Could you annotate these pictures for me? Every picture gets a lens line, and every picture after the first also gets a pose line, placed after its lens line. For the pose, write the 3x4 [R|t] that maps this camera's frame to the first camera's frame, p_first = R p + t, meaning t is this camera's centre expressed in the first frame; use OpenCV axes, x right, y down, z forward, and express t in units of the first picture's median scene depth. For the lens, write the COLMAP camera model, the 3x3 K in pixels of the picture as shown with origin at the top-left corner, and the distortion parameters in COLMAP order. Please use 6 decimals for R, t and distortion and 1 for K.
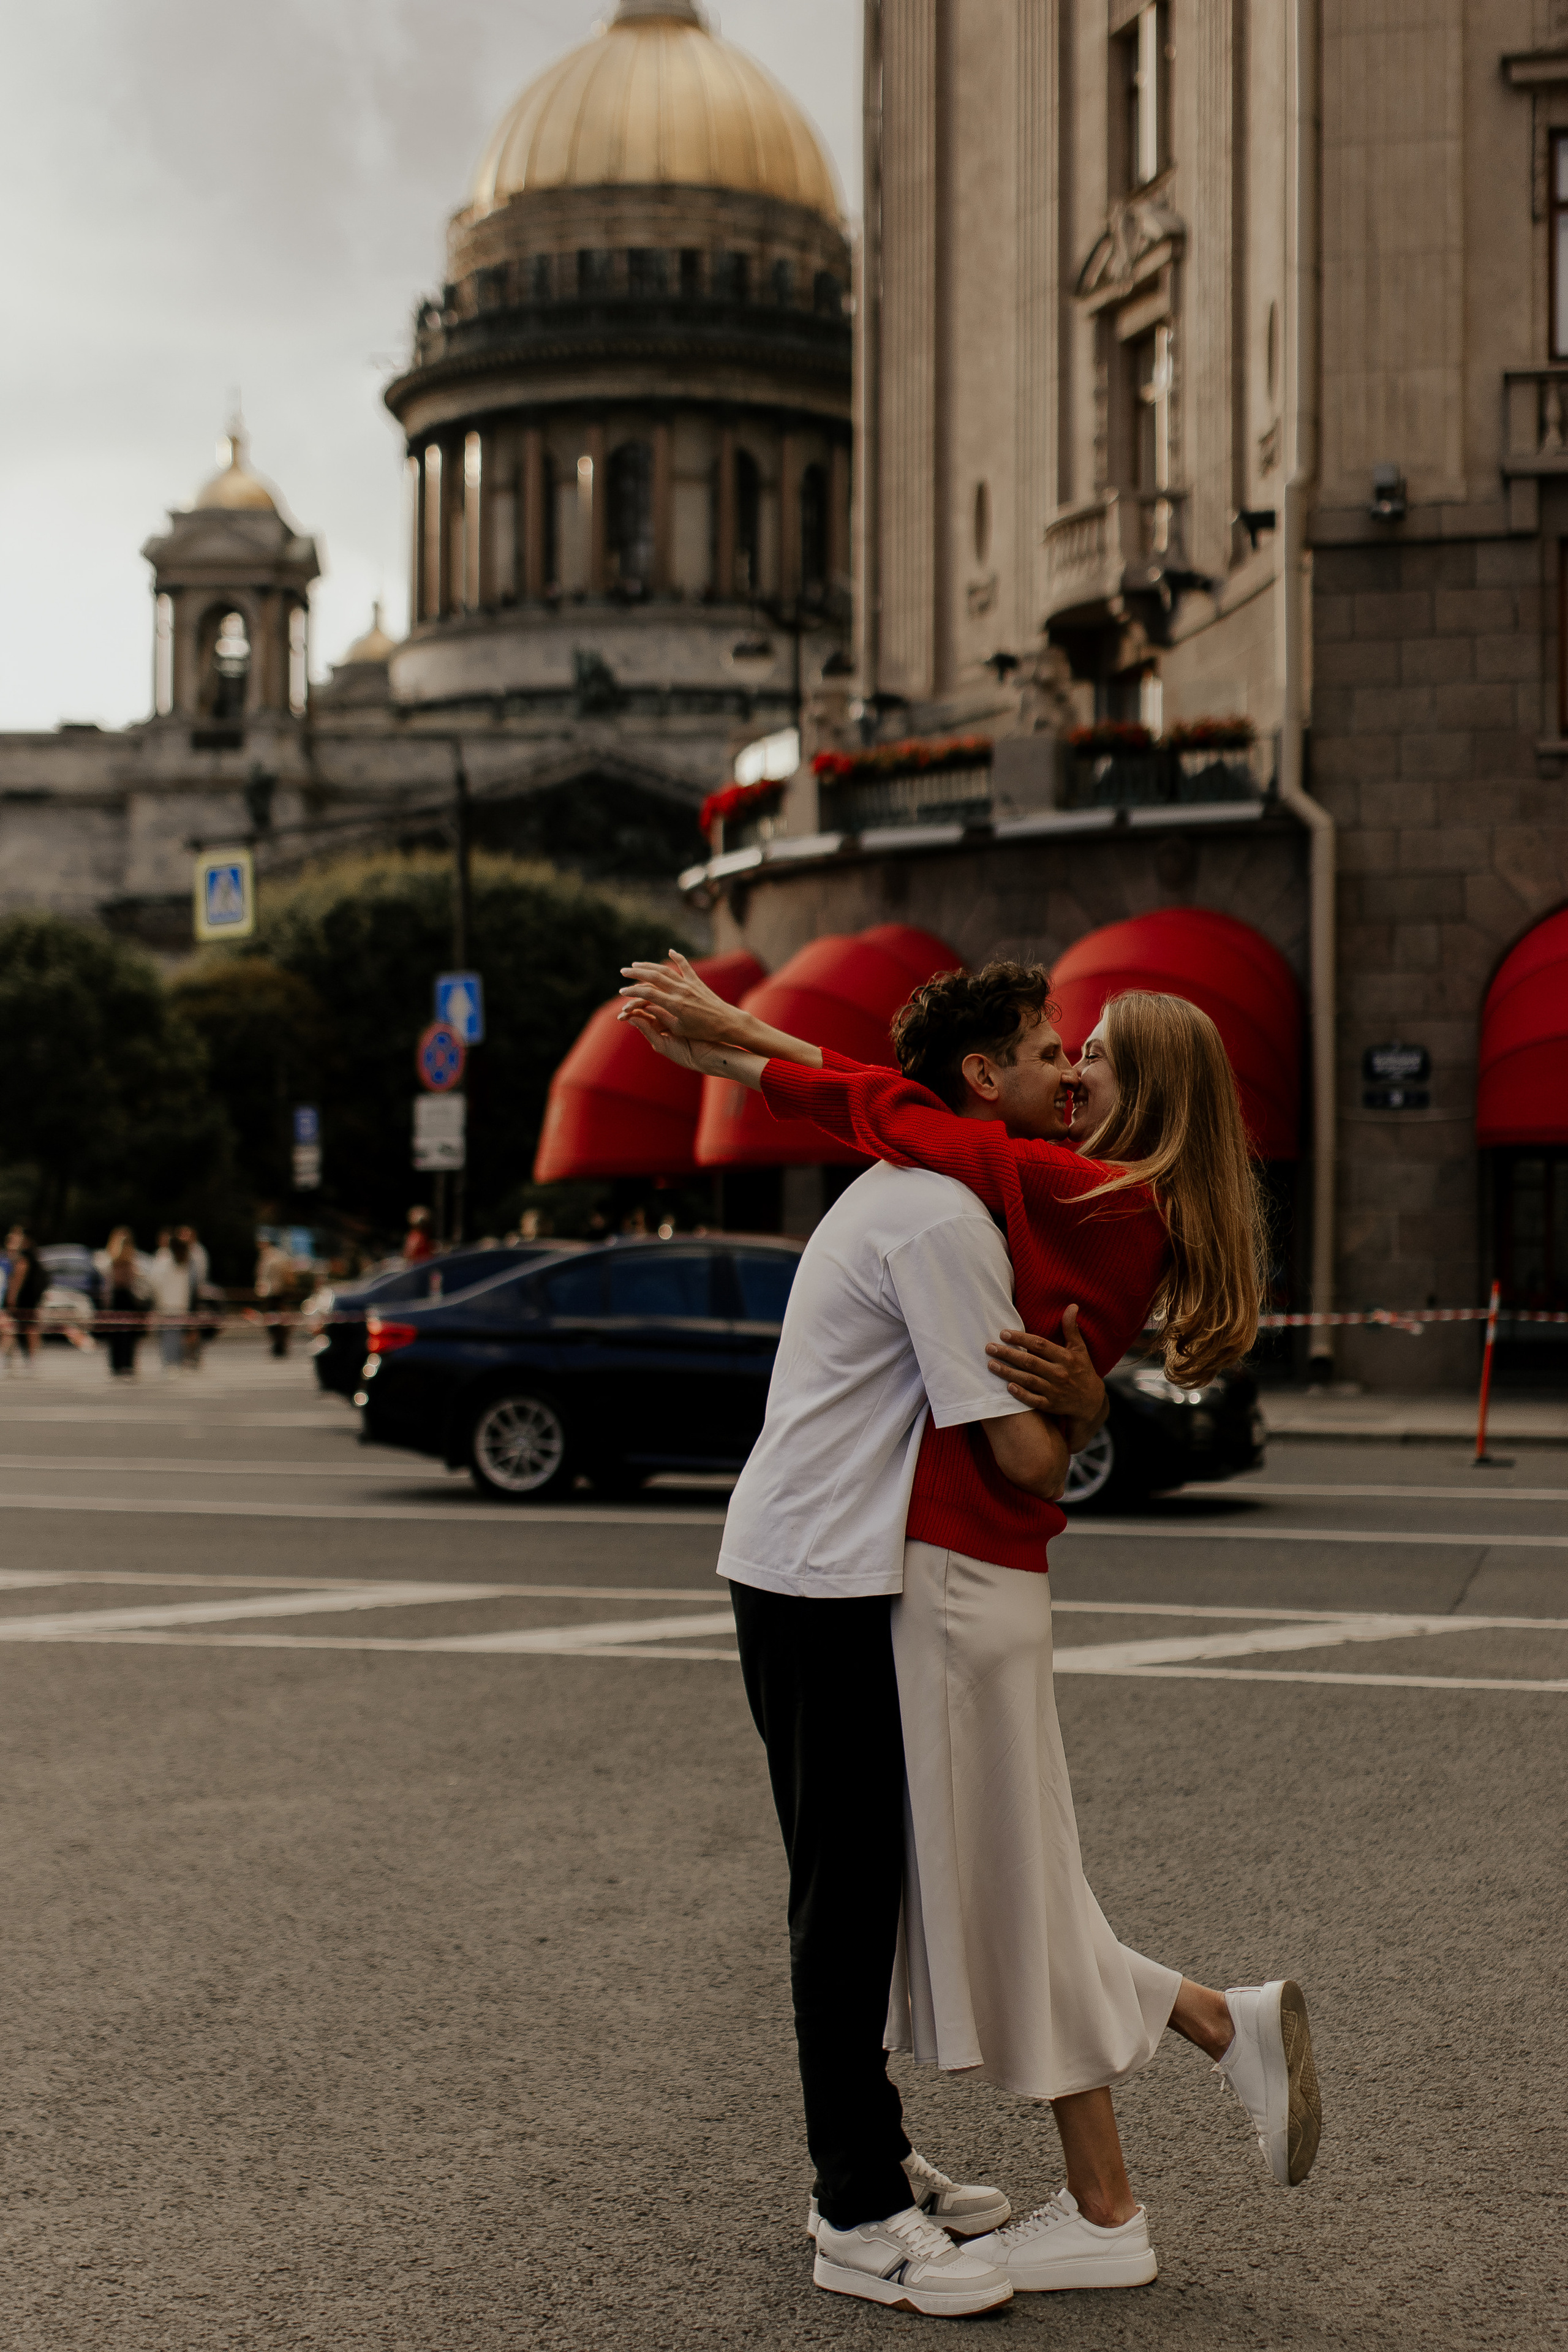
lens RADIAL K [[3708.4, 0, 826.8], [0, 3708.4, 1215.0], [0, 0, 1]] dist [-0.001186, 0.052698]
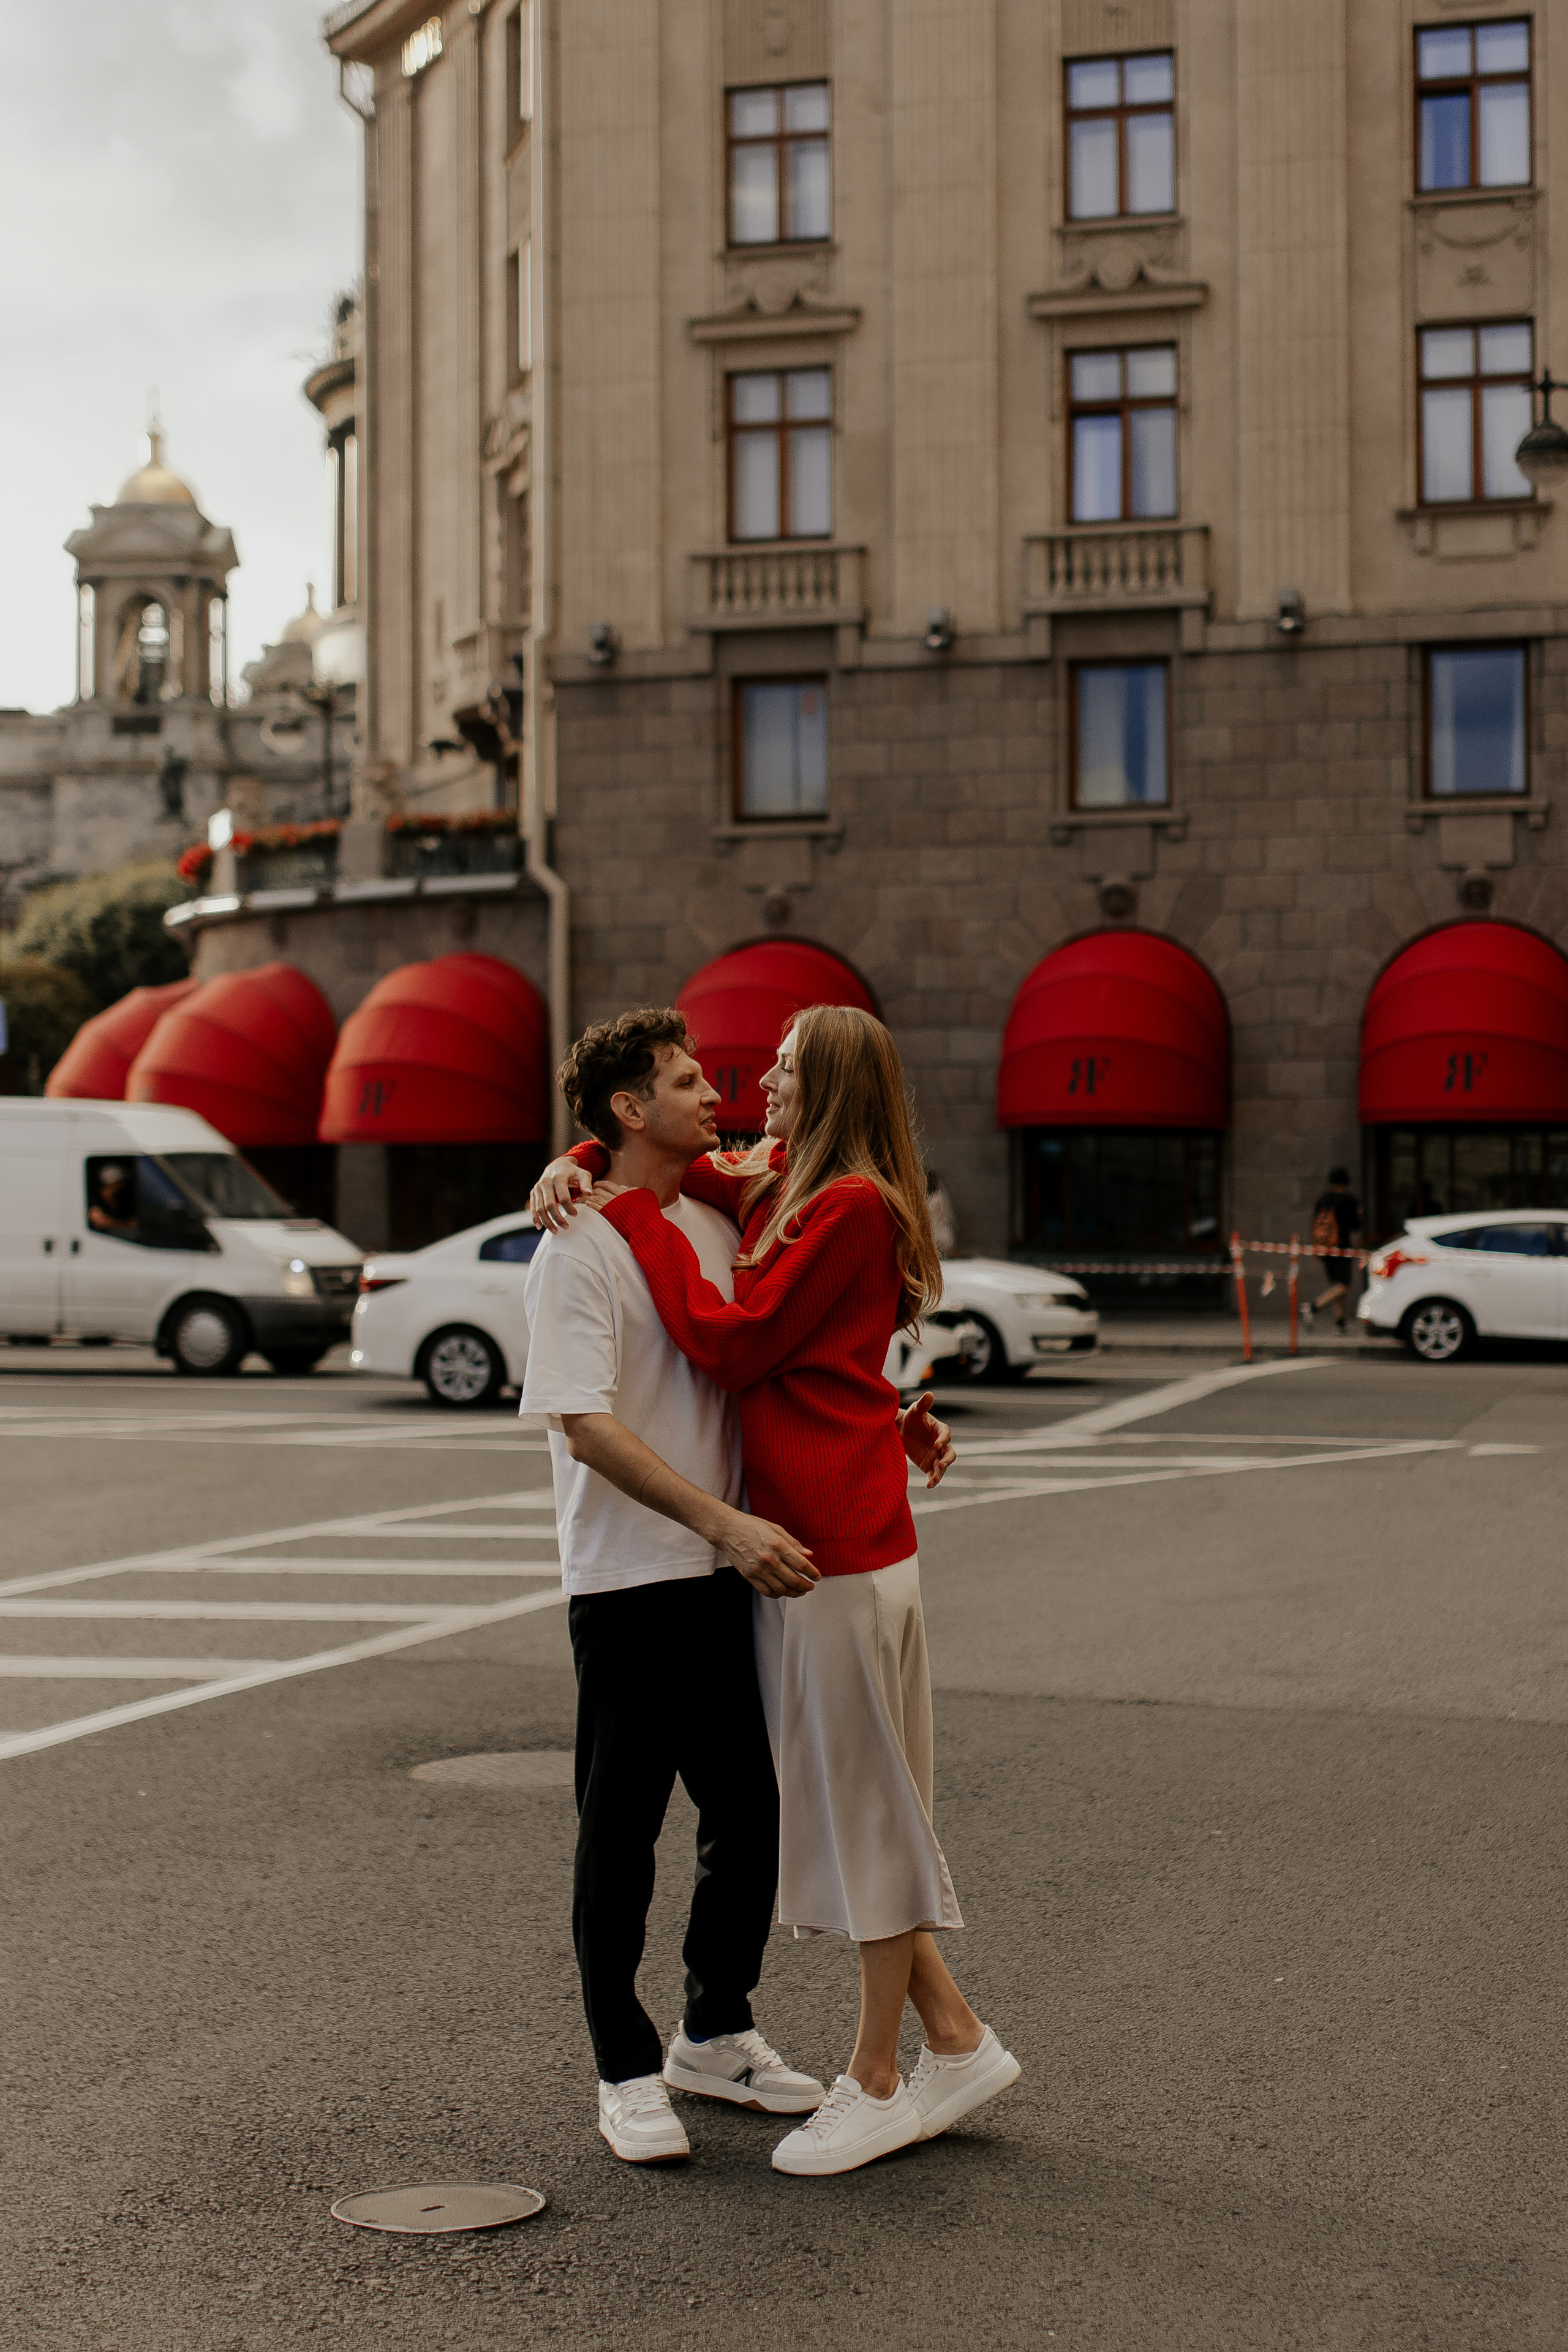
lens RADIAL K [[4173.7, 0, 903.0], [0, 4173.7, 1053.0], [0, 0, 1]] dist [0.065229, 0.150494]
pose [[0.998758, -0.008413, -0.049114, 0.303039], [0.007040, 0.999581, -0.028059, -0.003329], [0.049329, 0.027678, 0.998399, -0.456402]]
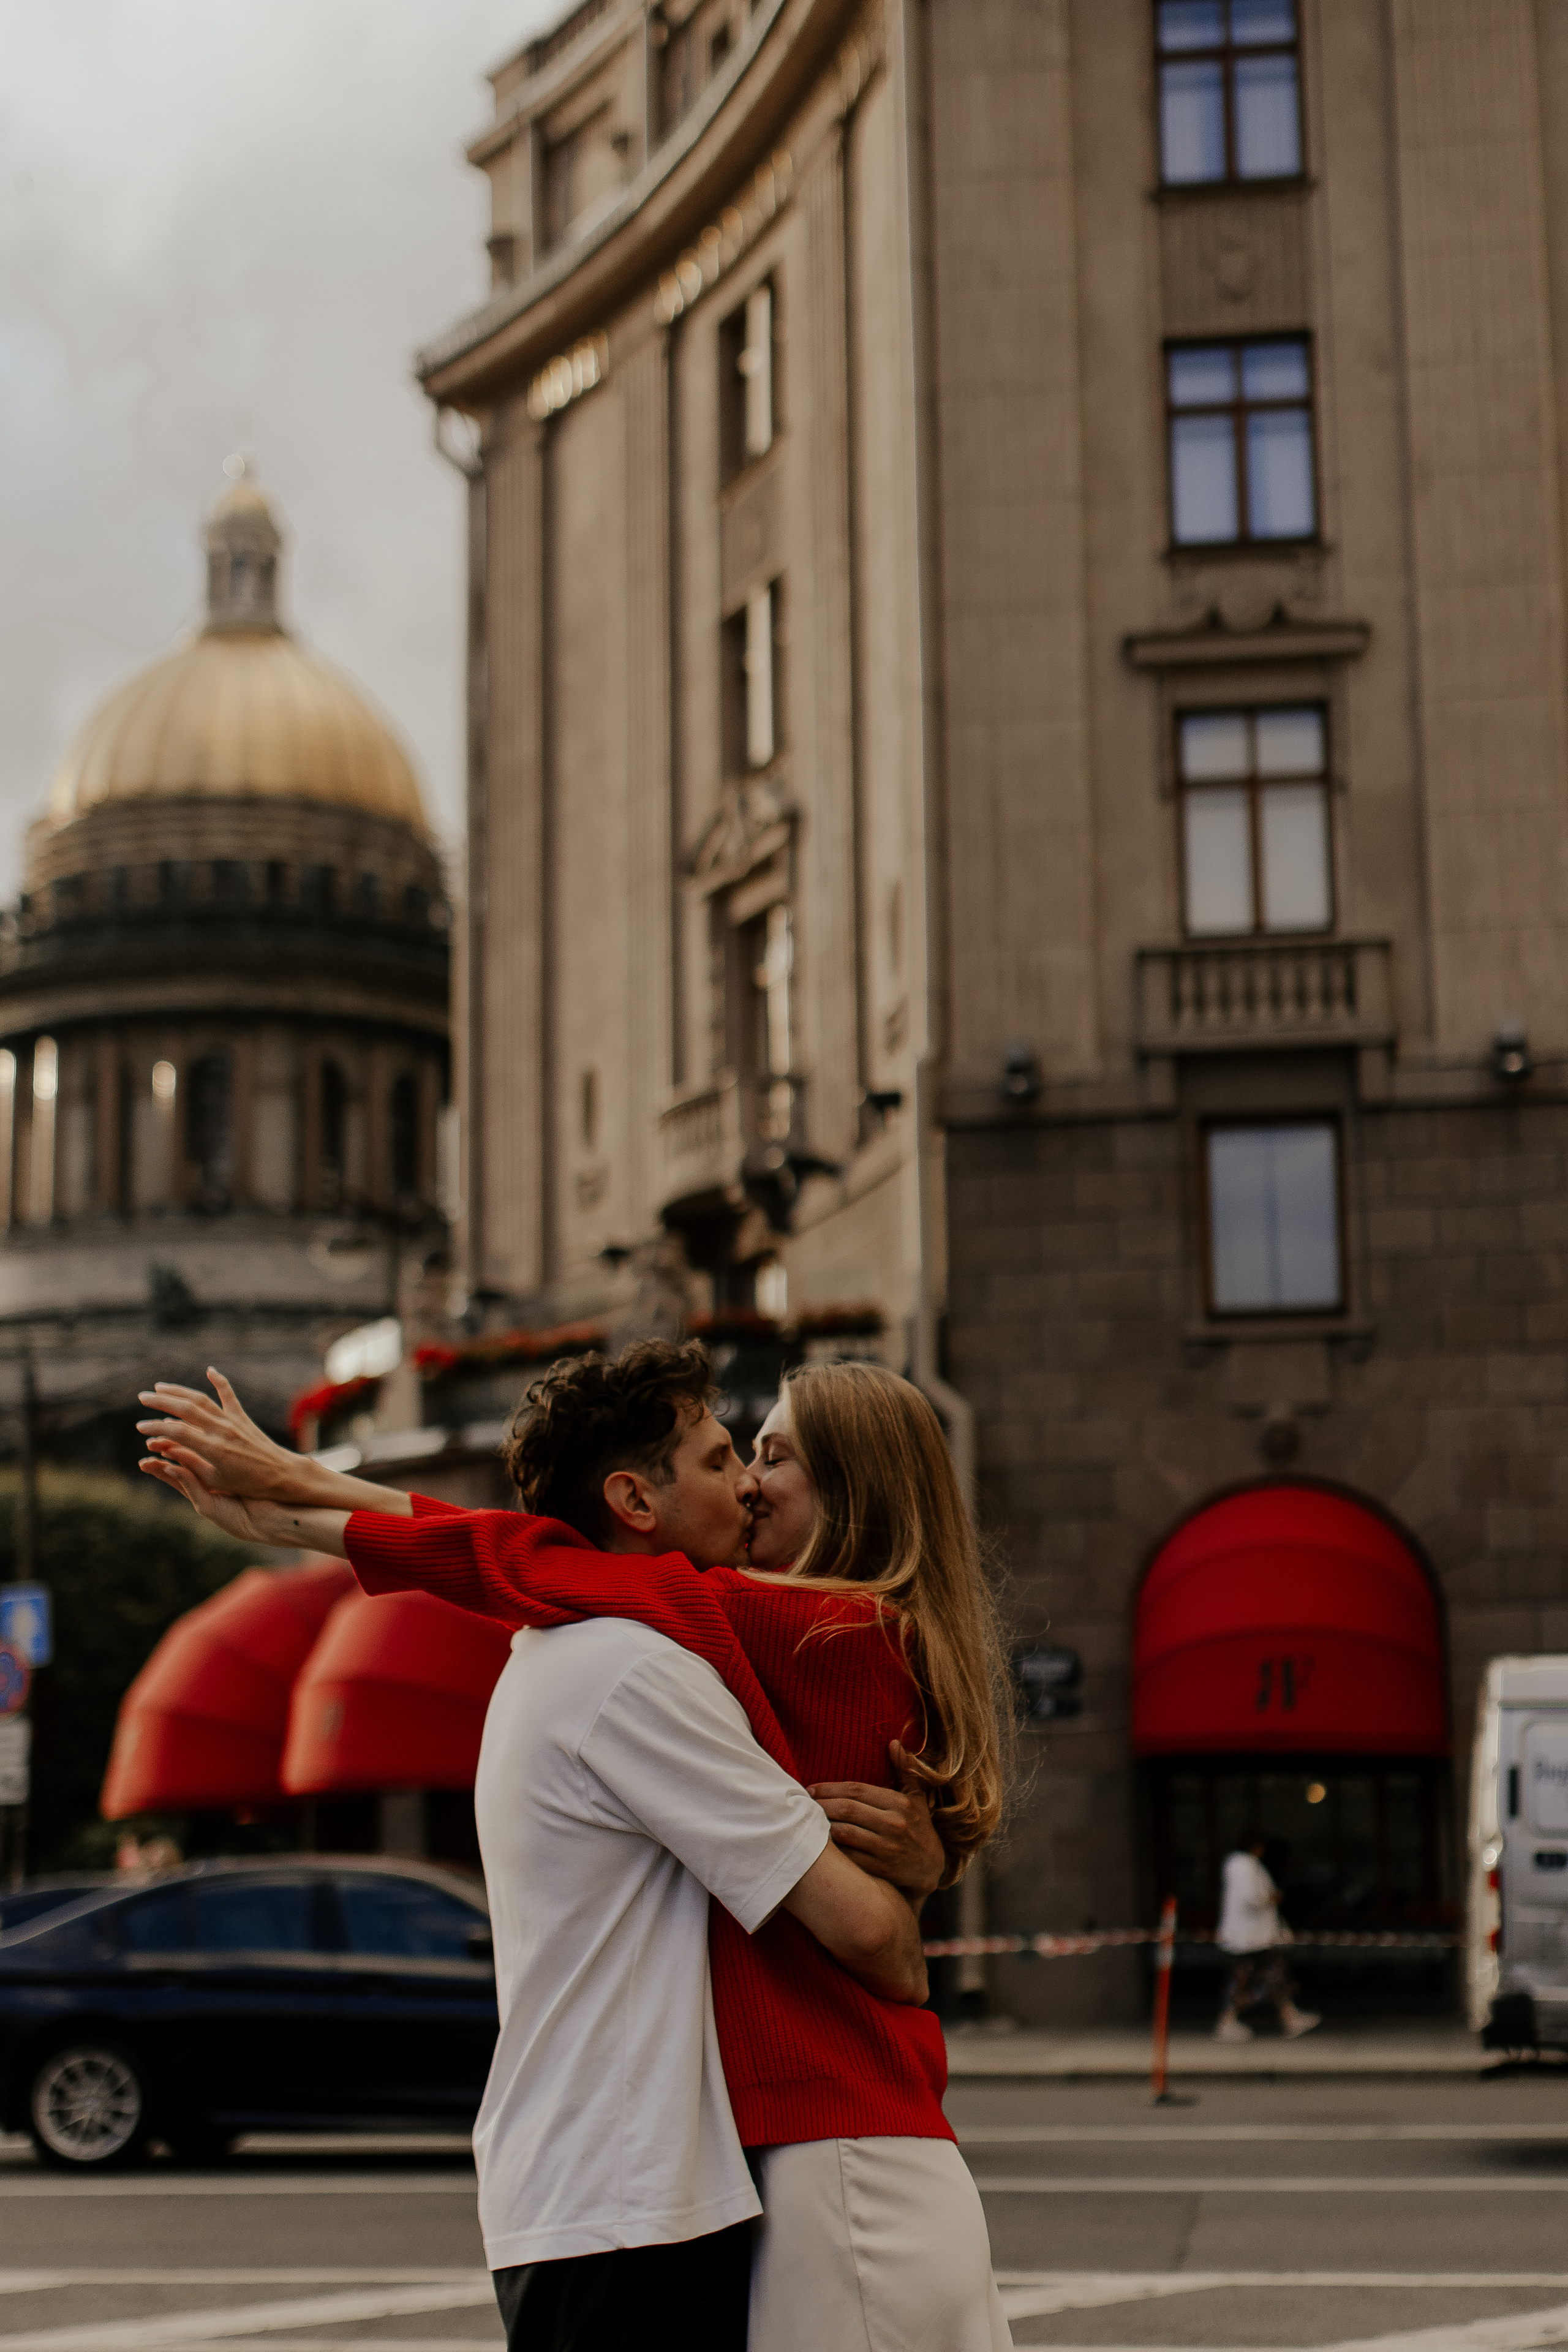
lens RADIAL K [[3829.8, 0, 830.2], [0, 3829.8, 1210.8], [0, 0, 1]] dist [-0.013624, 0.032404]
pose [[0.994033, 0.001512, 0.109070, -0.004749], [0.016823, 0.985816, -0.166986, 0.004641], [-0.107775, 0.167825, 0.979908, 0.039044]]
